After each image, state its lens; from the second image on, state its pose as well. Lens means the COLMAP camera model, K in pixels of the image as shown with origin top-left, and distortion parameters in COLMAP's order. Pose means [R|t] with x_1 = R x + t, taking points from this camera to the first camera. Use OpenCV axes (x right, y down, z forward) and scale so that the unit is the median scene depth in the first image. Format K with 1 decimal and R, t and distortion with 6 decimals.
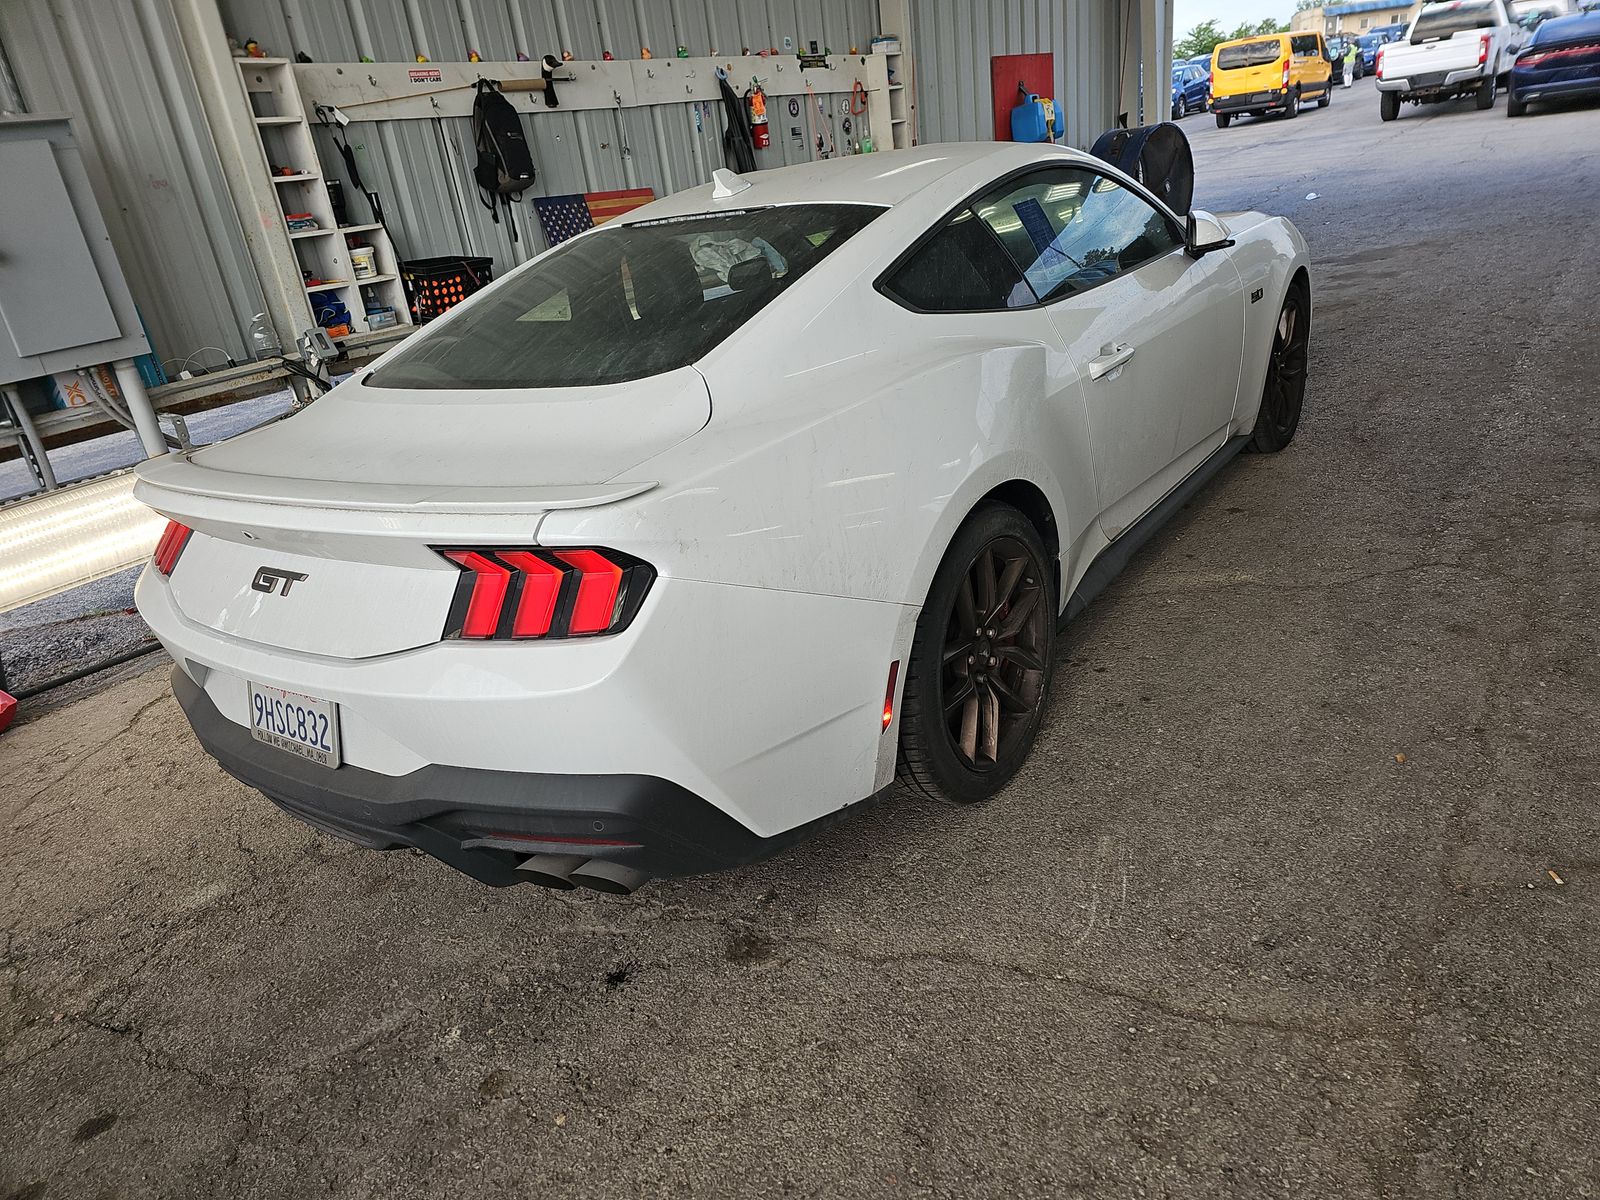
lens RADIAL K [[1060.6, 0, 800.5], [0, 1060.6, 611.9], [0, 0, 1]] dist [0.052629, -0.052596]
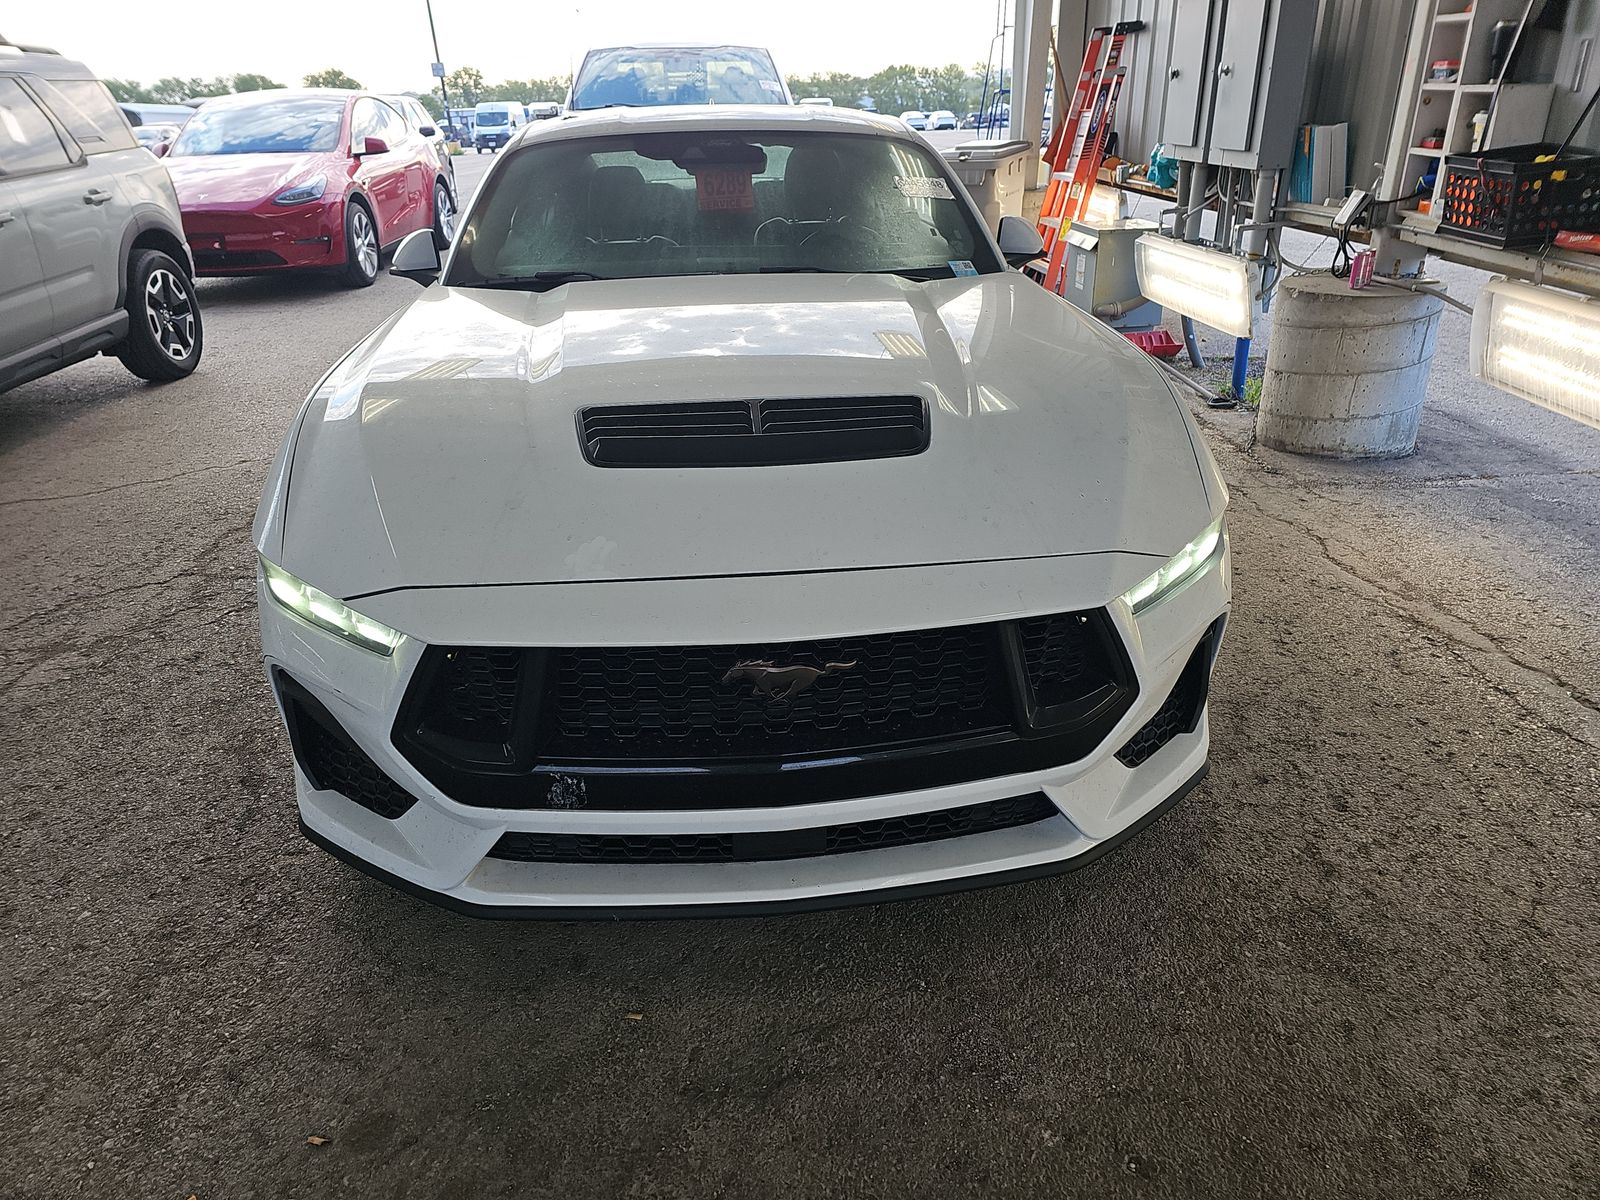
lens RADIAL K [[1060.6, 0, 798.9], [0, 1060.6, 595.6], [0, 0, 1]] dist [0.052629, -0.052596]
pose [[-0.750883, 0.409825, -0.517897, 0.483878], [-0.136962, 0.670498, 0.729159, -0.580392], [0.646077, 0.618446, -0.447335, 1.194784]]
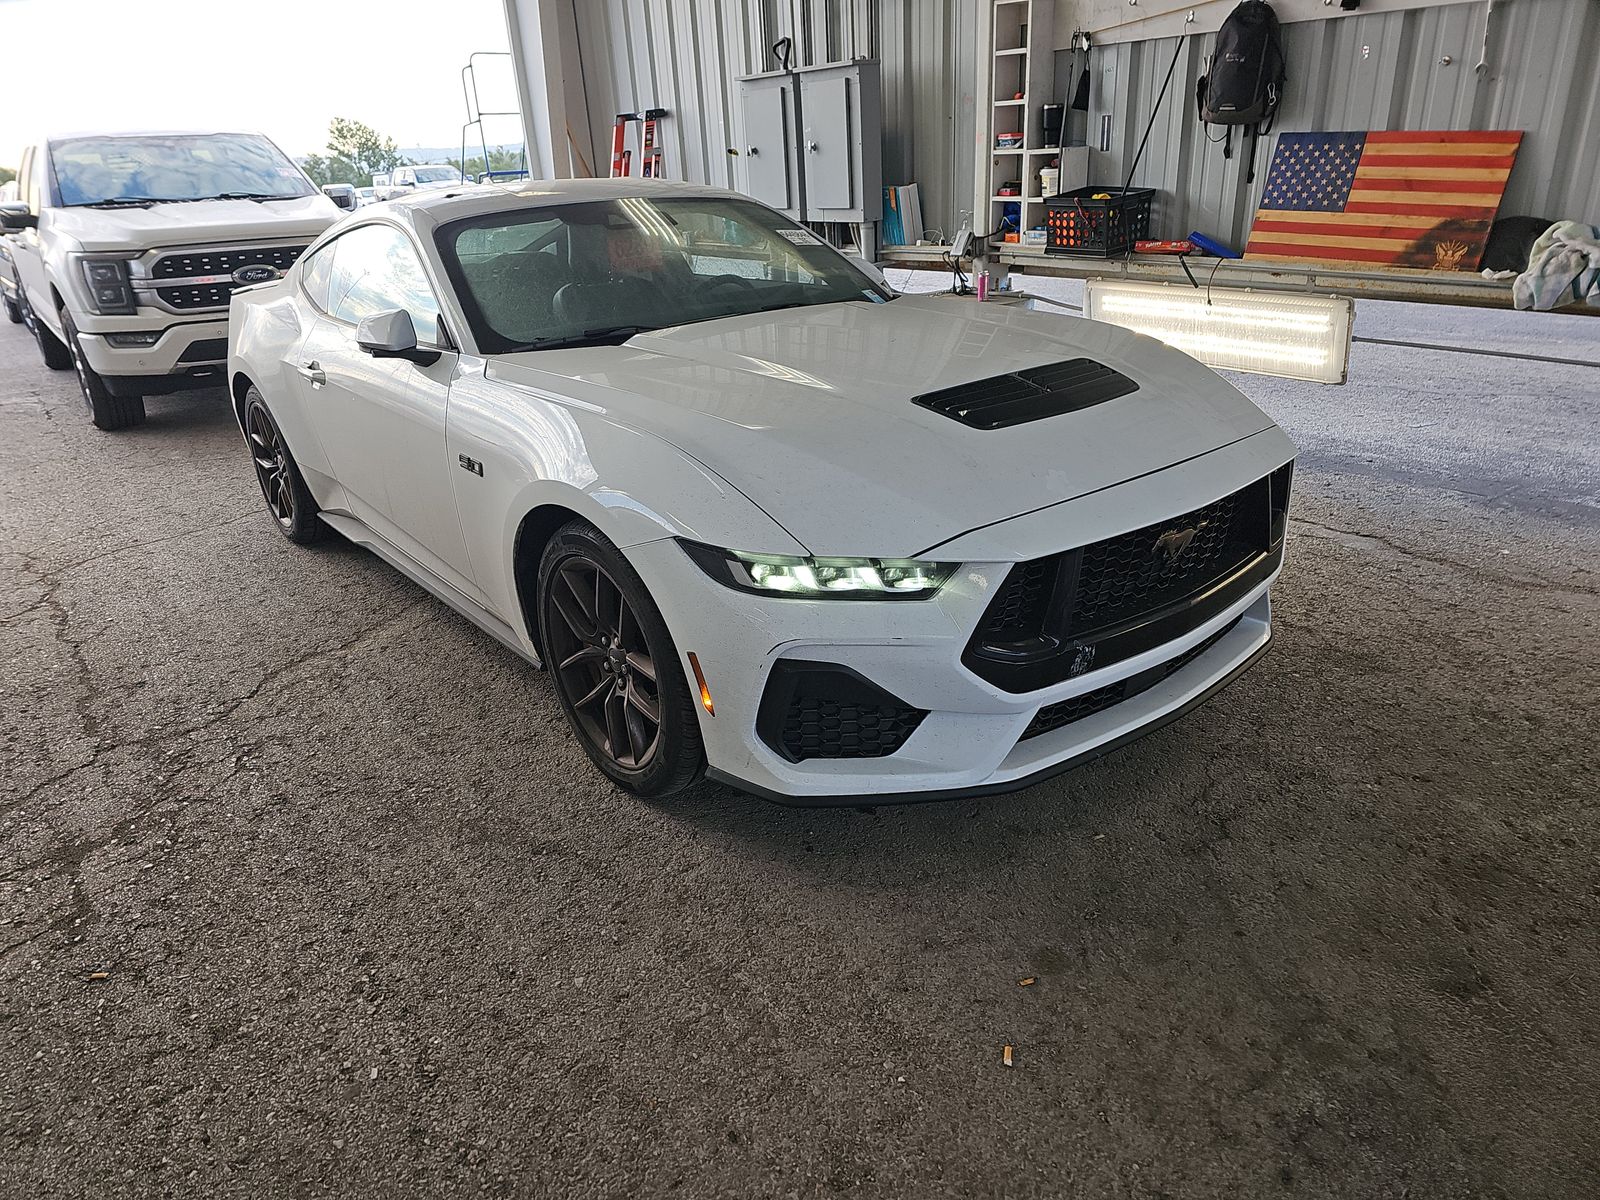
lens RADIAL K [[1060.6, 0, 791.9], [0, 1060.6, 606.5], [0, 0, 1]] dist [0.052629, -0.052596]
pose [[-0.263578, 0.507722, -0.820210, 0.756527], [-0.292816, 0.768046, 0.569529, -0.522355], [0.919122, 0.390286, -0.053771, 0.955368]]
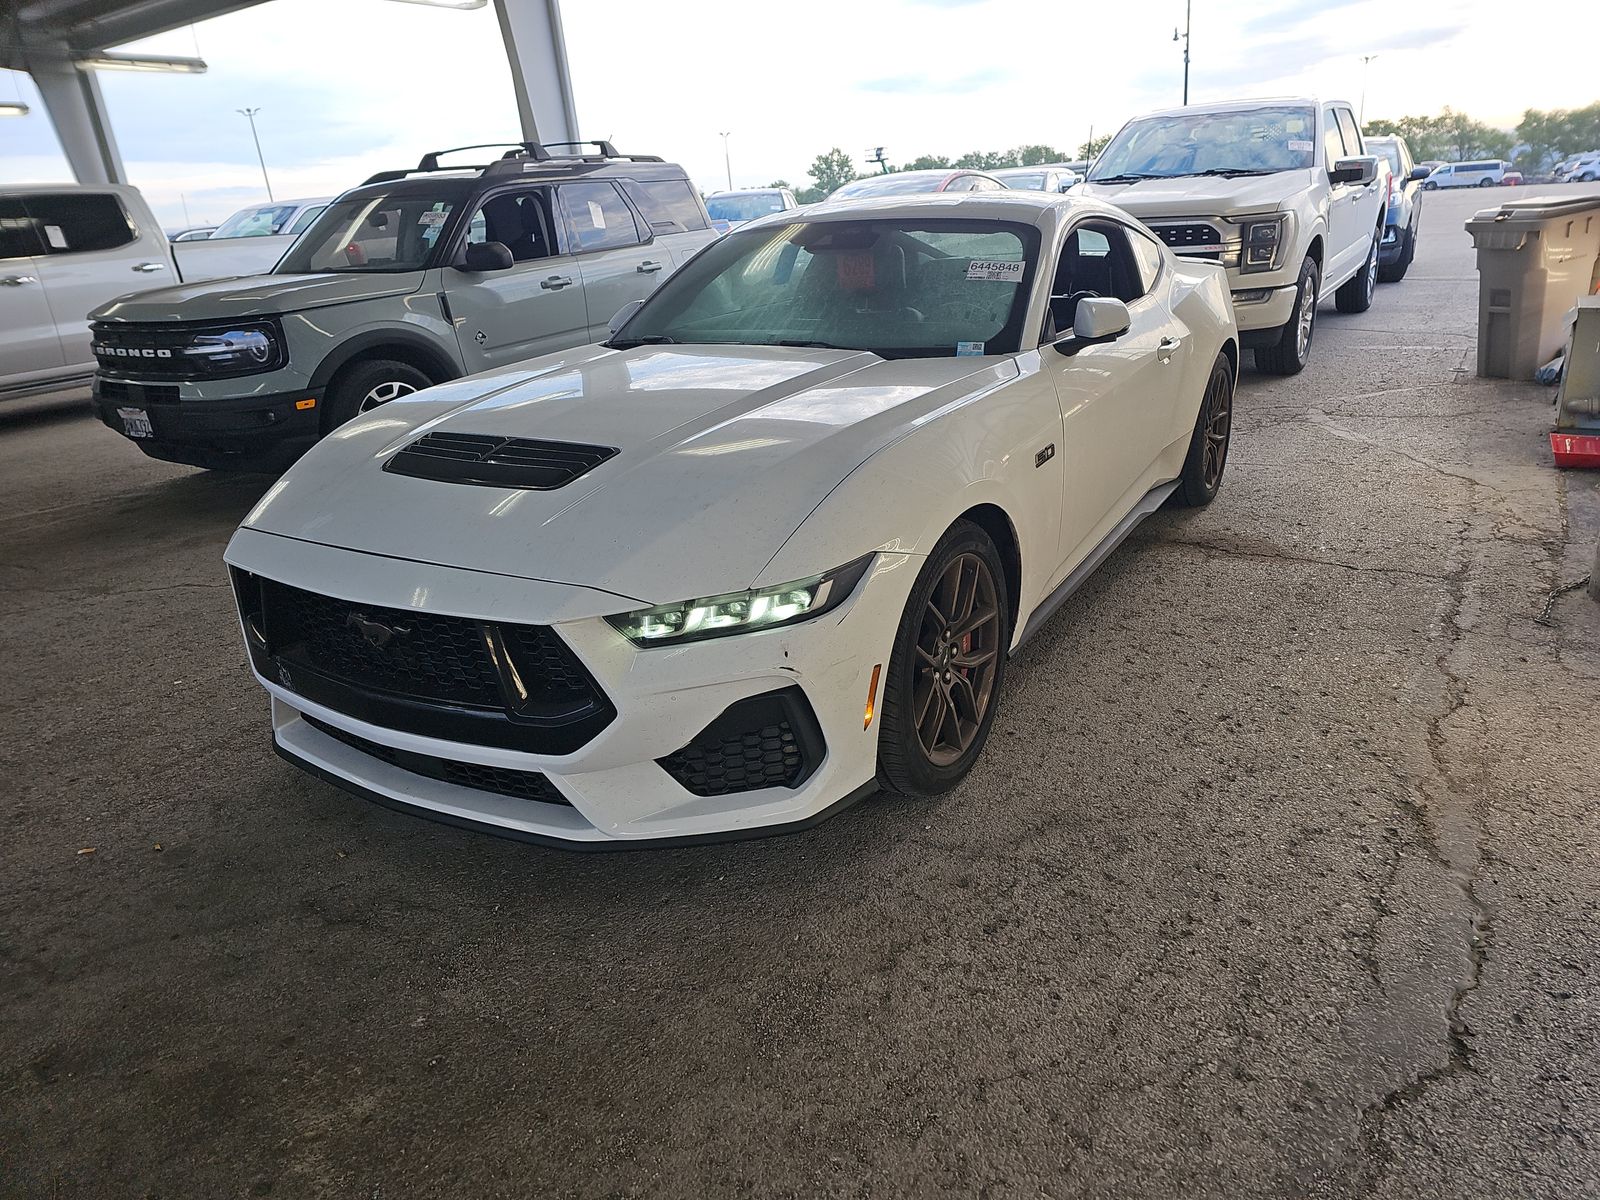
lens RADIAL K [[1060.6, 0, 826.6], [0, 1060.6, 606.3], [0, 0, 1]] dist [0.052629, -0.052596]
pose [[-0.976747, 0.214392, 0.001218, 0.154507], [0.154356, 0.699266, 0.697998, -0.619575], [0.148793, 0.681955, -0.716099, 1.400097]]
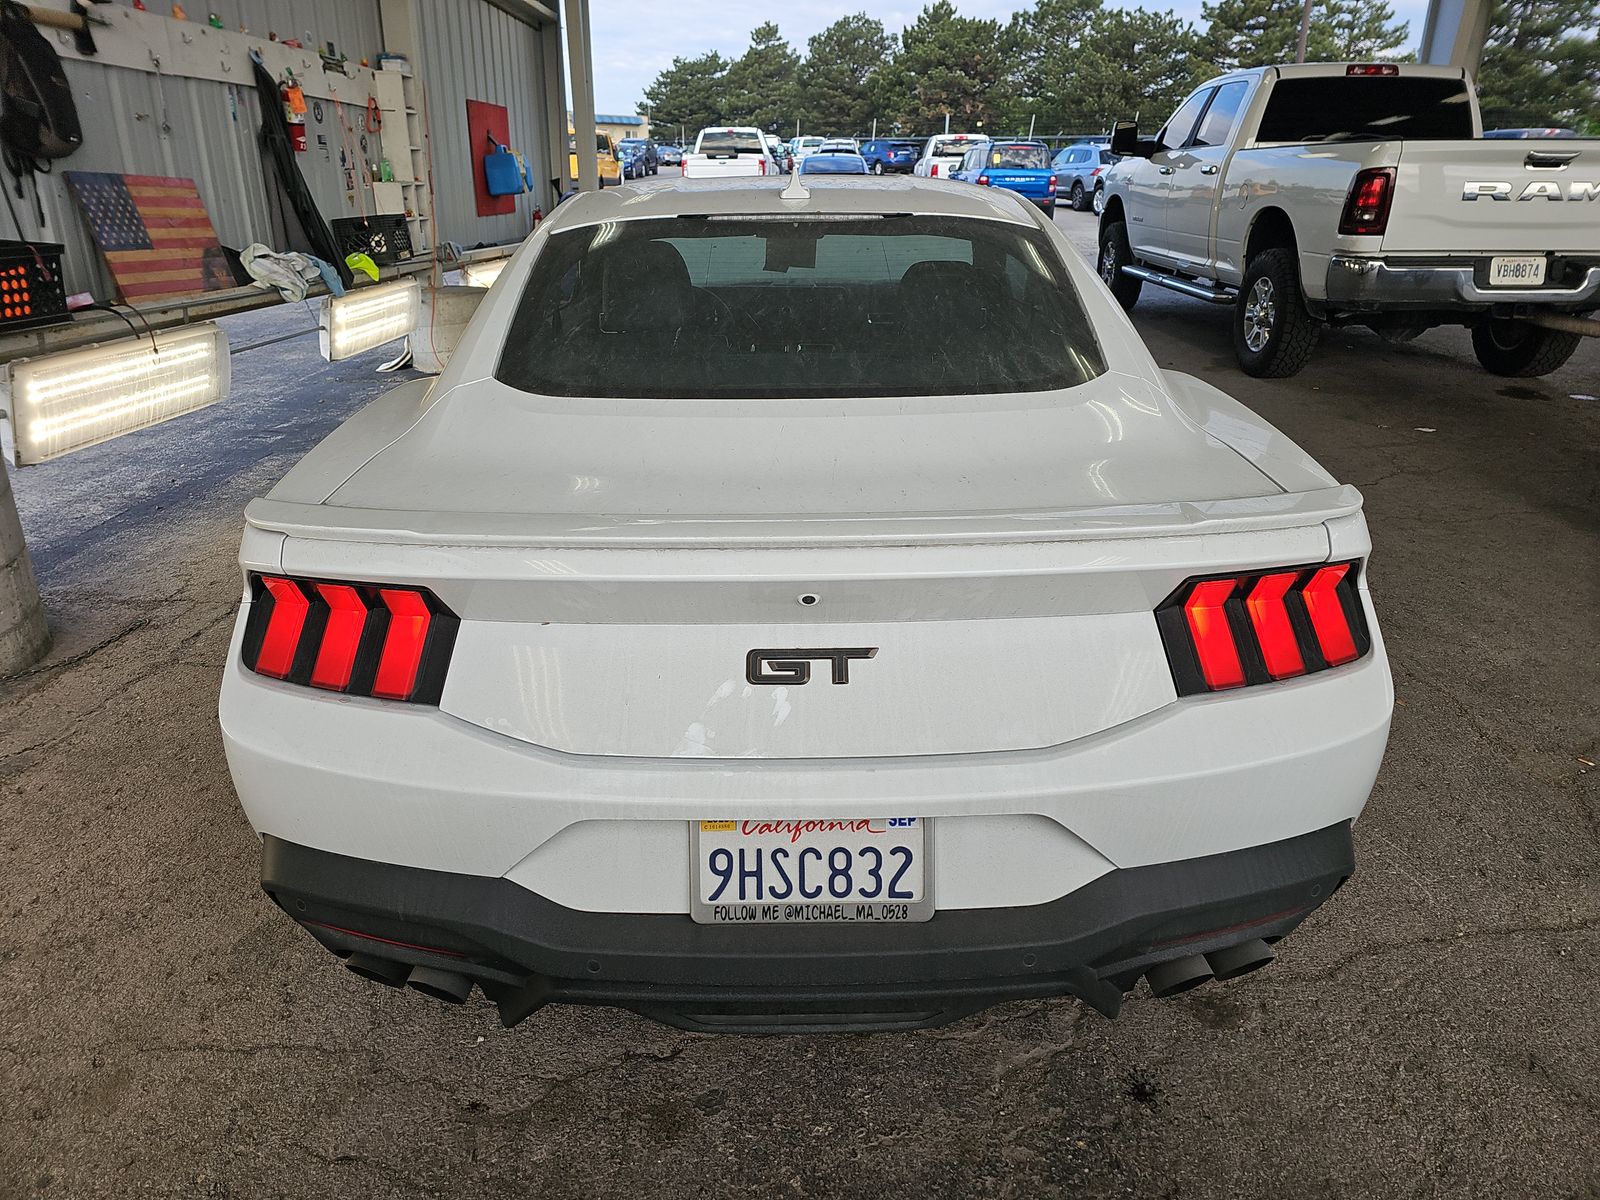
lens RADIAL K [[1060.6, 0, 803.7], [0, 1060.6, 594.0], [0, 0, 1]] dist [0.052629, -0.052596]
pose [[0.799433, -0.088060, 0.594267, -0.346353], [0.131320, 0.990891, -0.029824, -0.021207], [-0.586227, 0.101882, 0.803715, 0.180096]]
